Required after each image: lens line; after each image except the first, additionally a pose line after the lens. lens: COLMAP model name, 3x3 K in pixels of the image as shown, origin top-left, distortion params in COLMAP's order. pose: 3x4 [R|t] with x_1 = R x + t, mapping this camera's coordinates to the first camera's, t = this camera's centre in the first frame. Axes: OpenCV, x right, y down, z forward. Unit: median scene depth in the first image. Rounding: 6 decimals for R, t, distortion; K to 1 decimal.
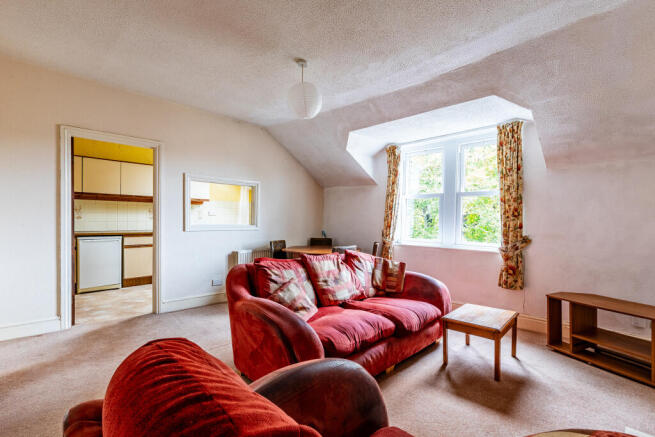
lens RADIAL K [[296.9, 0, 326.2], [0, 296.9, 223.0], [0, 0, 1]] dist [0.001641, 0.000252]
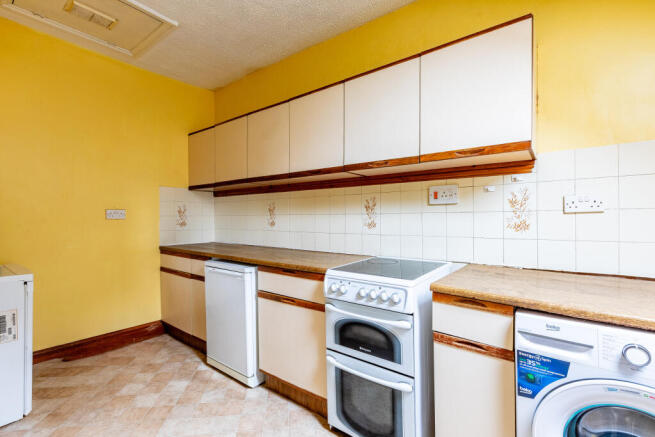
lens RADIAL K [[296.9, 0, 325.1], [0, 296.9, 219.5], [0, 0, 1]] dist [0.001641, 0.000252]
pose [[0.131862, -0.001595, -0.991267, -0.252227], [-0.014490, 0.999889, -0.003536, -0.024078], [0.991162, 0.014830, 0.131824, 1.032934]]
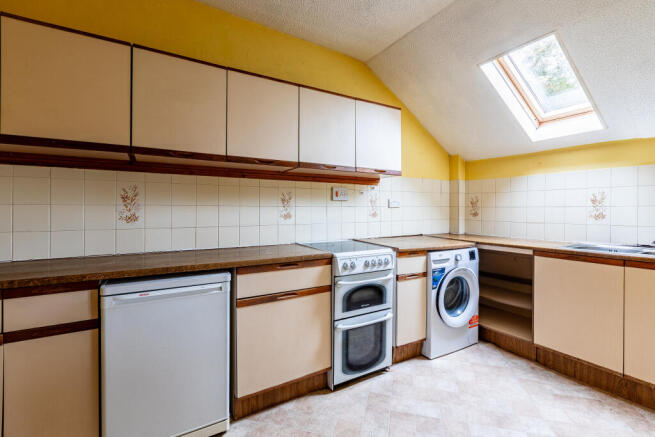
lens RADIAL K [[296.9, 0, 324.7], [0, 296.9, 211.7], [0, 0, 1]] dist [0.001641, 0.000252]
pose [[0.971076, -0.011770, -0.238480, -0.502262], [0.007406, 0.999788, -0.019187, -0.016129], [0.238656, 0.016866, 0.970958, 0.696314]]
